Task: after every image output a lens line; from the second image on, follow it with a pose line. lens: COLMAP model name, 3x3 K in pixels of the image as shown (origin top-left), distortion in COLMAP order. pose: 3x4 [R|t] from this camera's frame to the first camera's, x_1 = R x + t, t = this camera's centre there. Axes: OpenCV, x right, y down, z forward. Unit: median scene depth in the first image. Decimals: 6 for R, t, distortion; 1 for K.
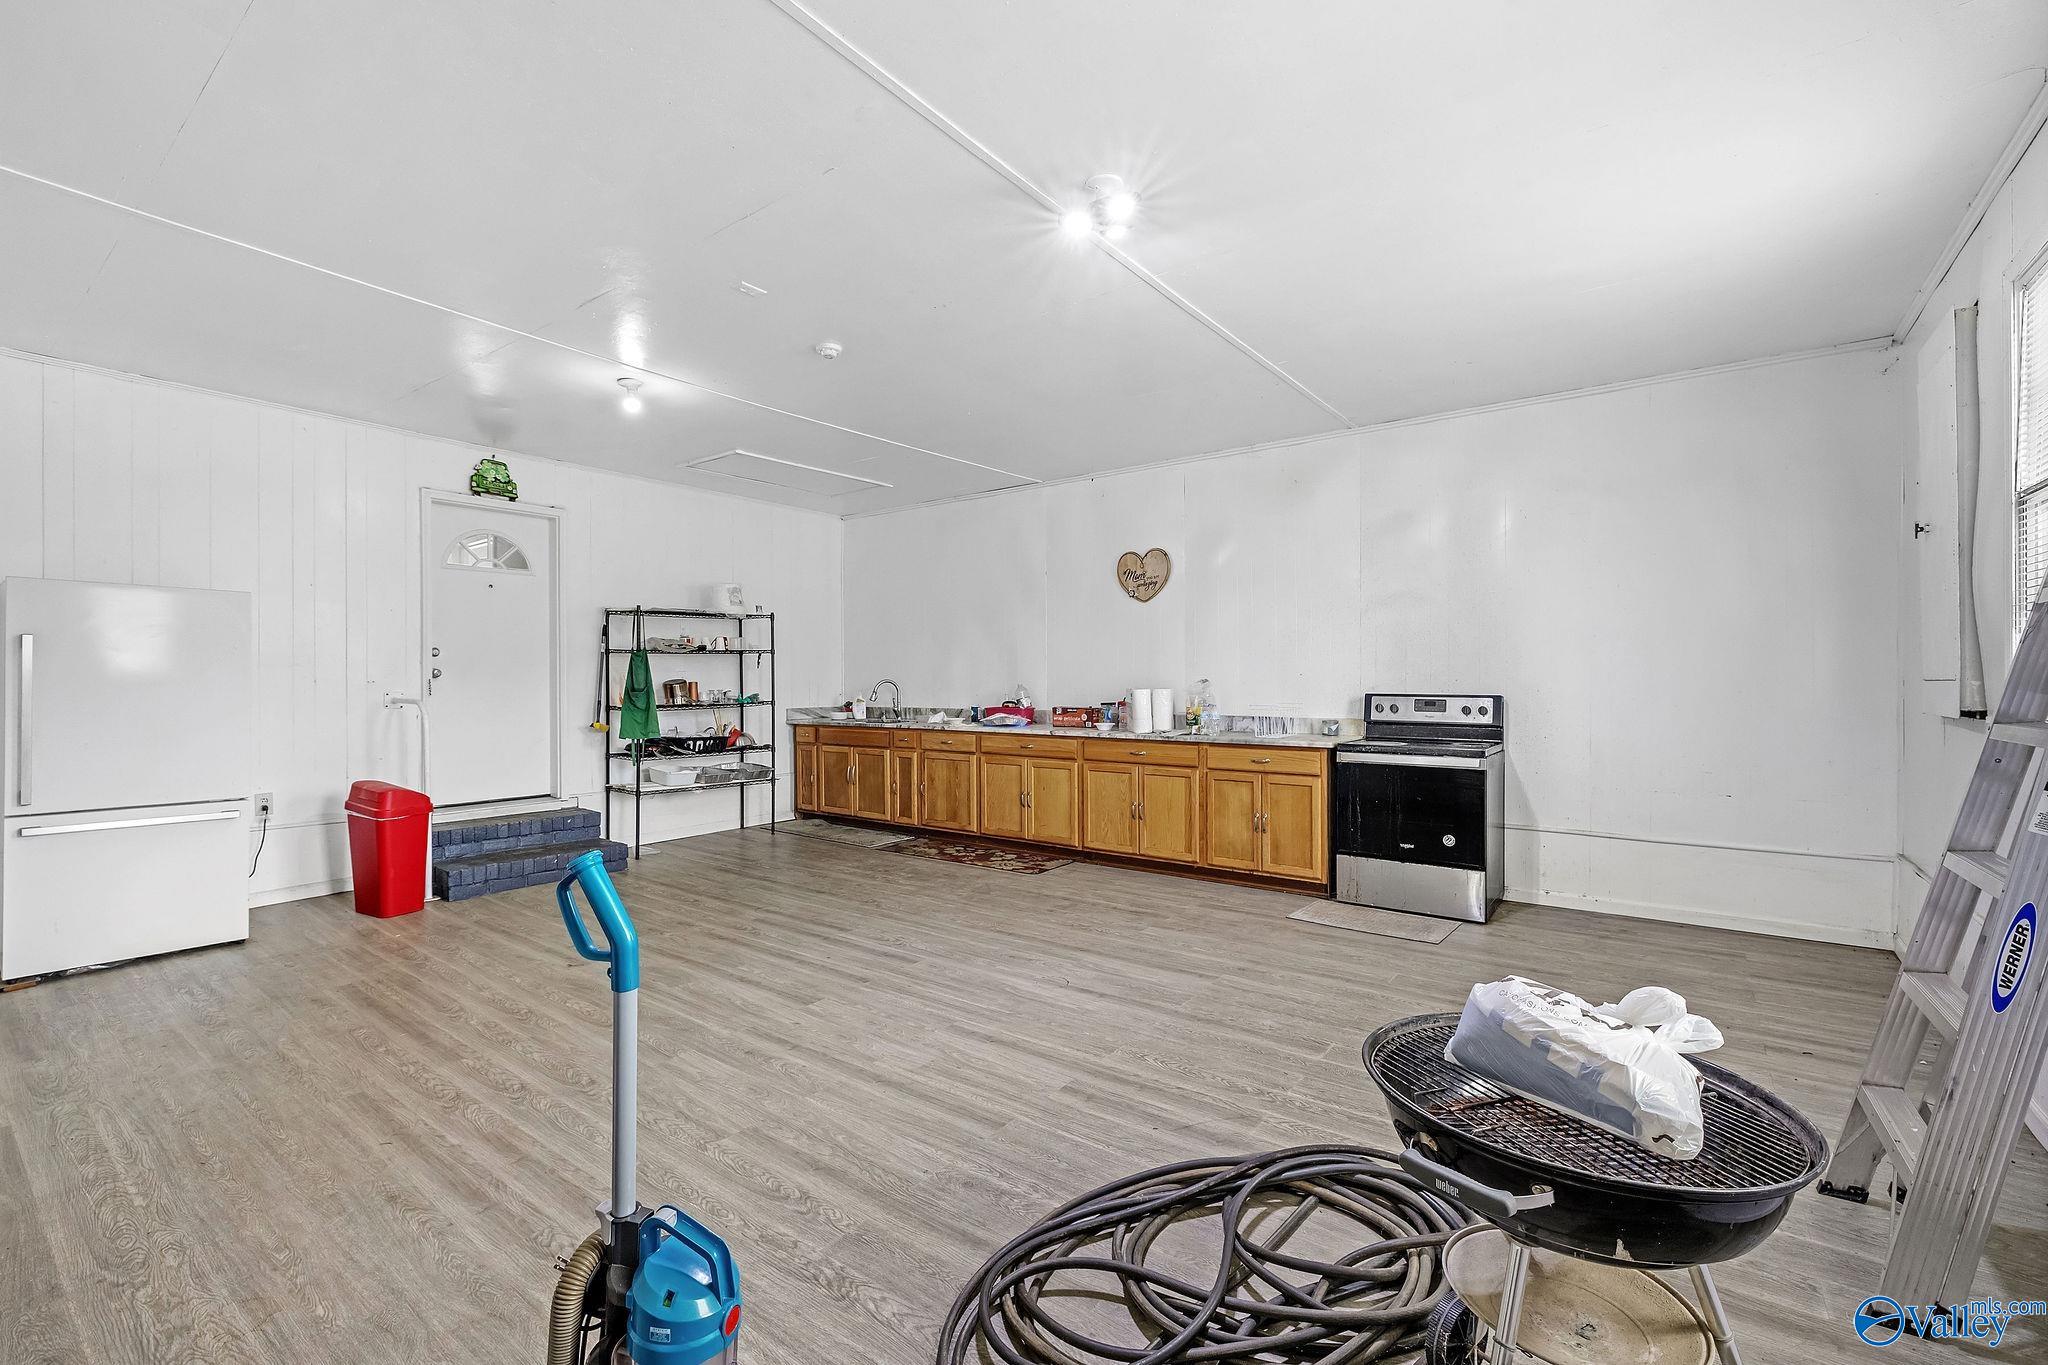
lens RADIAL K [[875.1, 0, 1026.4], [0, 875.1, 686.3], [0, 0, 1]] dist [-0.002810, 0.001135]
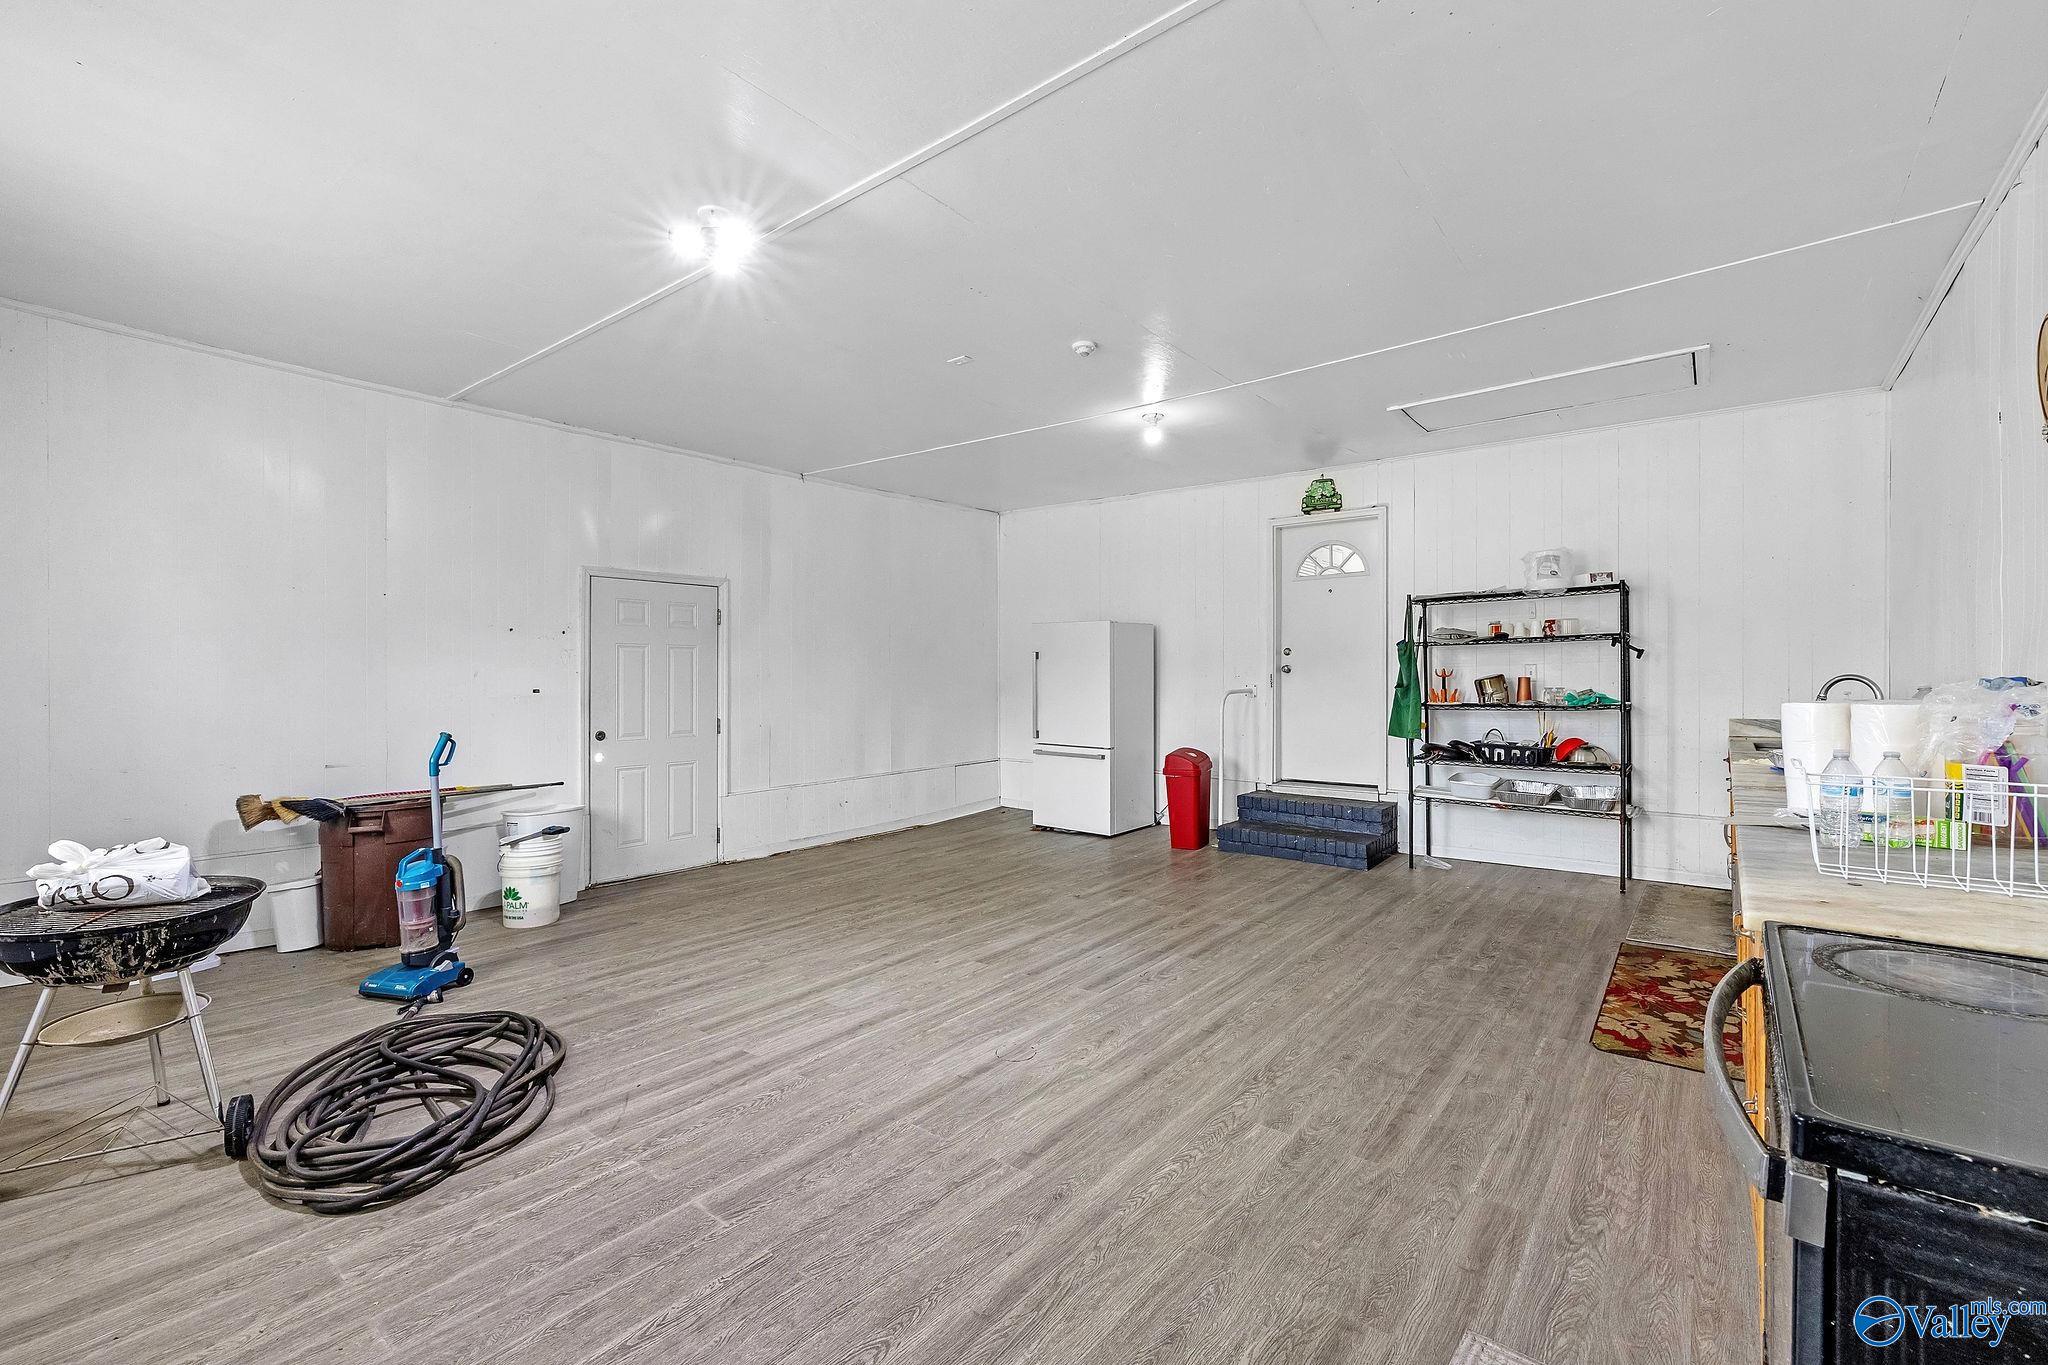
lens RADIAL K [[875.1, 0, 1016.1], [0, 875.1, 671.3], [0, 0, 1]] dist [-0.002810, 0.001135]
pose [[-0.038066, -0.000742, -0.999275, 0.664398], [-0.006205, 0.999981, -0.000506, -0.010781], [0.999256, 0.006182, -0.038070, 0.816340]]
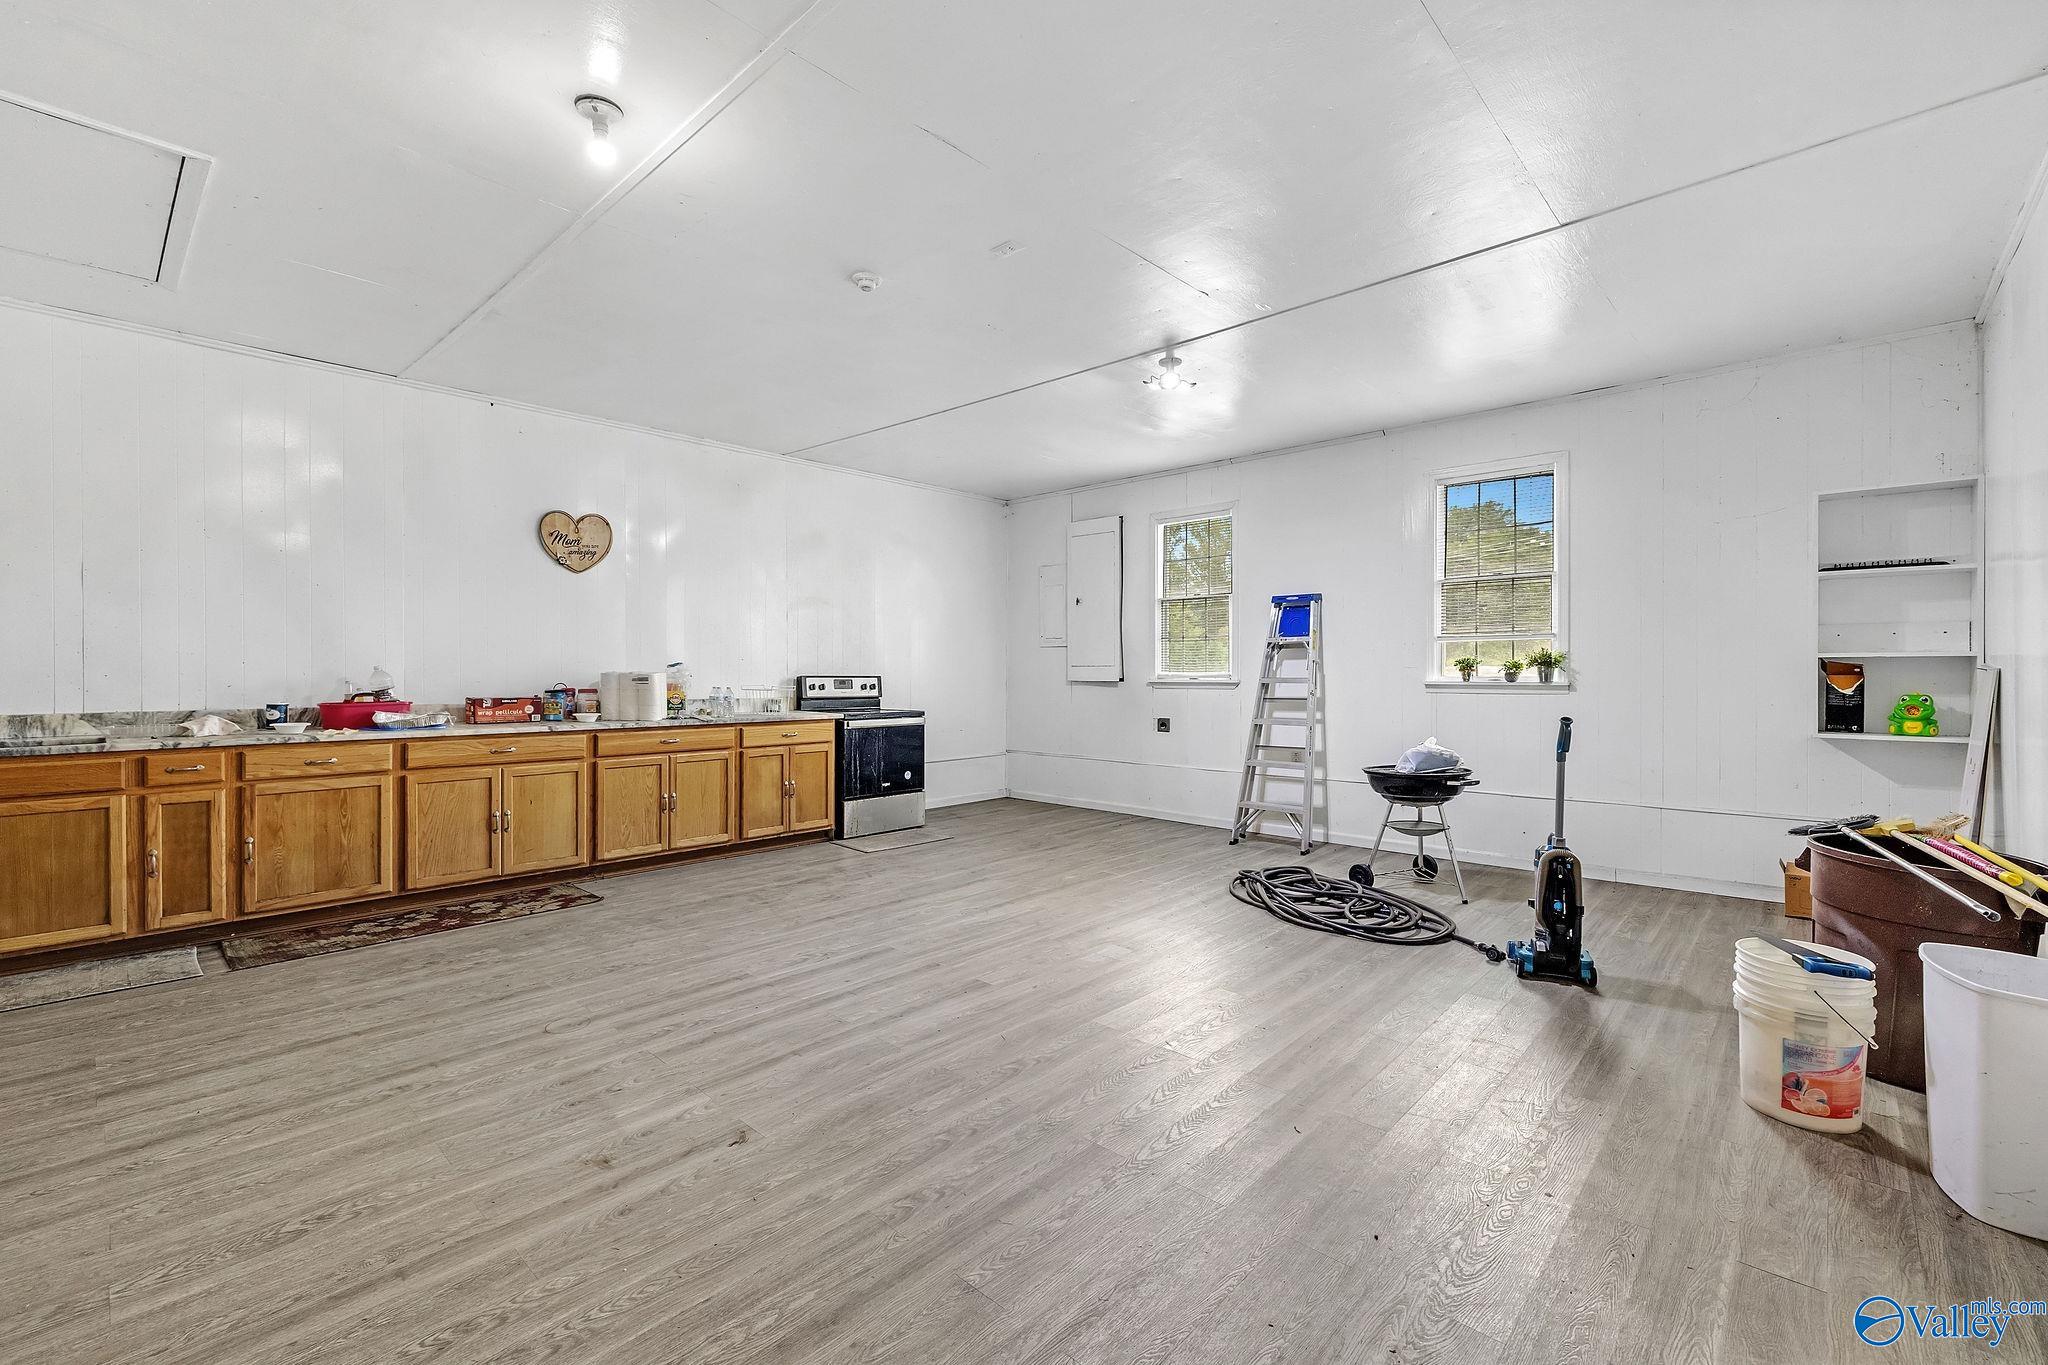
lens RADIAL K [[875.1, 0, 1028.7], [0, 875.1, 674.4], [0, 0, 1]] dist [-0.002810, 0.001135]
pose [[0.098684, -0.001526, 0.995118, -0.920660], [0.006029, 0.999981, 0.000936, 0.008117], [-0.995101, 0.005907, 0.098691, 0.638506]]
